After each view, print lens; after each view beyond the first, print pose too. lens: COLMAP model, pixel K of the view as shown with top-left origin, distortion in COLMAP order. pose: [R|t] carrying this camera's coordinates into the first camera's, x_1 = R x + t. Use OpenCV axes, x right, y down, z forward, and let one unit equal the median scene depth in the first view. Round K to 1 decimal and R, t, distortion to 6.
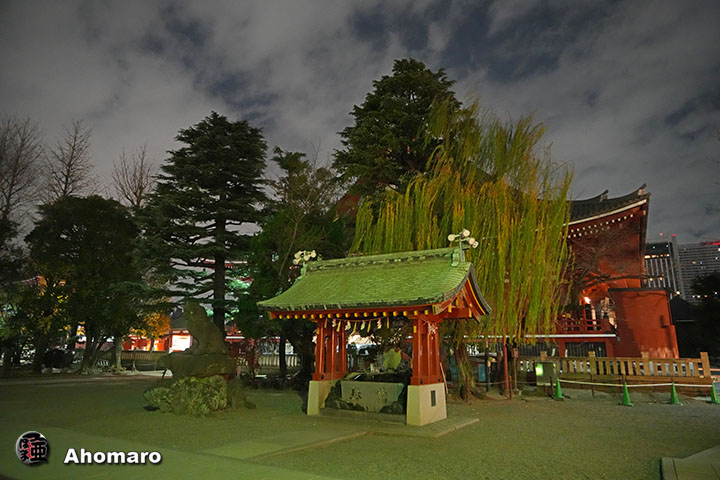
lens RADIAL K [[487.3, 0, 360.7], [0, 487.3, 237.2], [0, 0, 1]] dist [-0.022969, 0.012171]
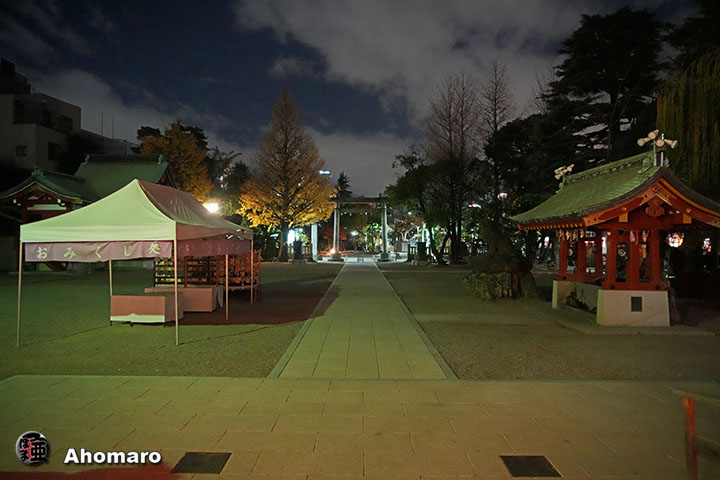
lens RADIAL K [[487.3, 0, 358.6], [0, 487.3, 242.0], [0, 0, 1]] dist [-0.022969, 0.012171]
pose [[0.528197, -0.003641, -0.849114, 0.642709], [0.194753, 0.973853, 0.116972, -0.026466], [0.826486, -0.227151, 0.515095, 0.019587]]
